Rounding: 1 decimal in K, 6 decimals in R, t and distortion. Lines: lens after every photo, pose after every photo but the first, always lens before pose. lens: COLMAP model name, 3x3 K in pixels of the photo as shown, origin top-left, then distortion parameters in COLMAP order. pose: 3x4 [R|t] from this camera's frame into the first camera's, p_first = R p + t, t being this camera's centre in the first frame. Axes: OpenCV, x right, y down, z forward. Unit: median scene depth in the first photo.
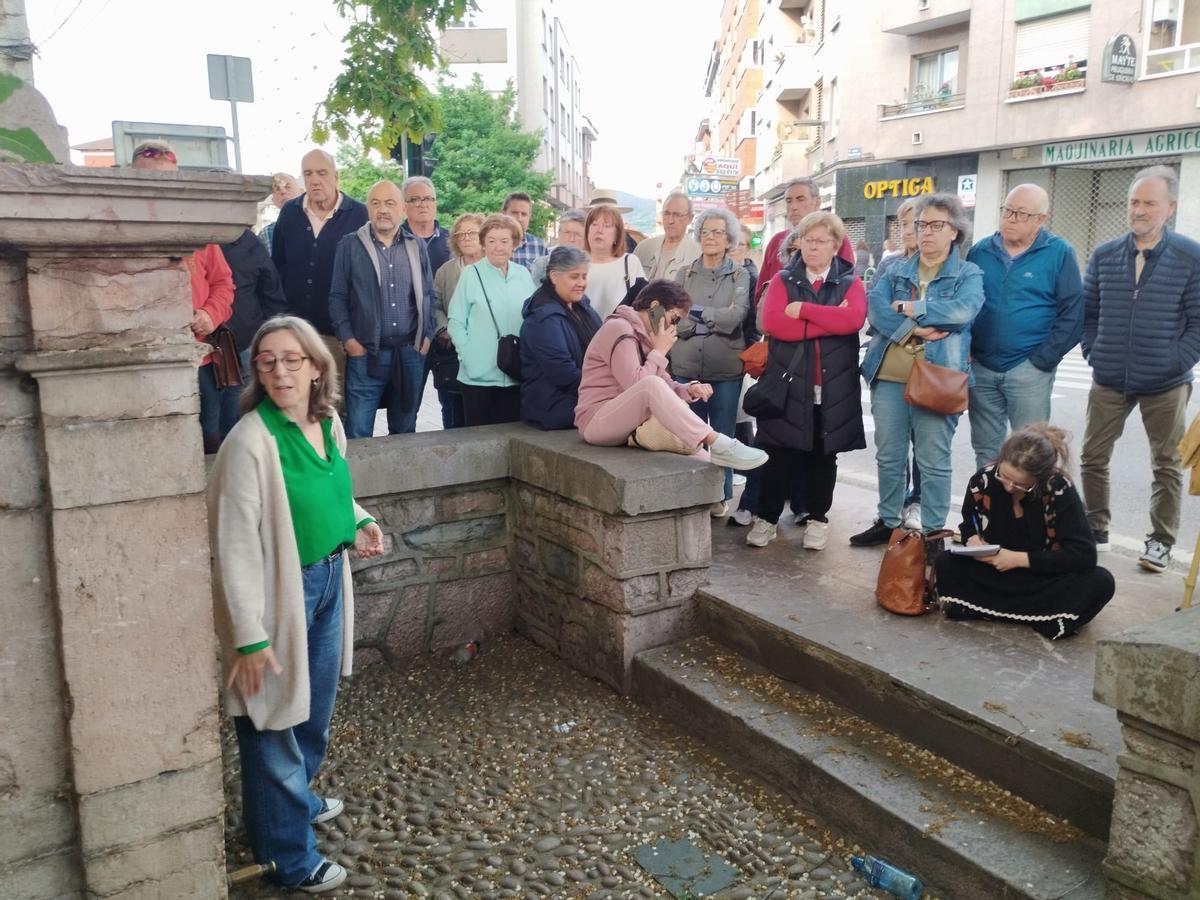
lens RADIAL K [[1042.5, 0, 608.4], [0, 1042.5, 449.5], [0, 0, 1]] dist [0.071339, -0.097135]
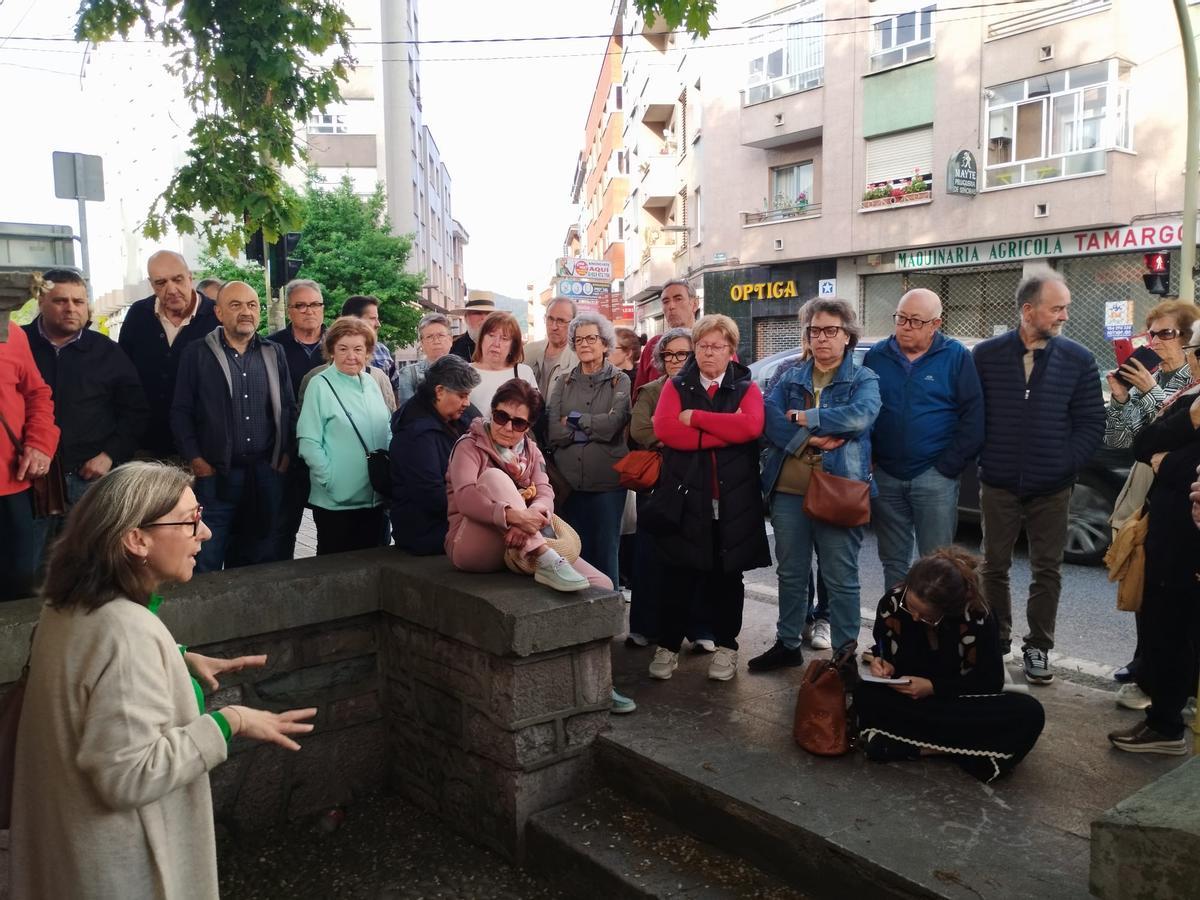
lens RADIAL K [[1022.2, 0, 600.0], [0, 1022.2, 450.0], [0, 0, 1]] dist [0.062214, -0.083885]
pose [[0.993163, -0.016465, 0.115572, -0.009508], [0.026723, 0.995781, -0.087779, -0.030270], [-0.113640, 0.090267, 0.989413, 0.116121]]
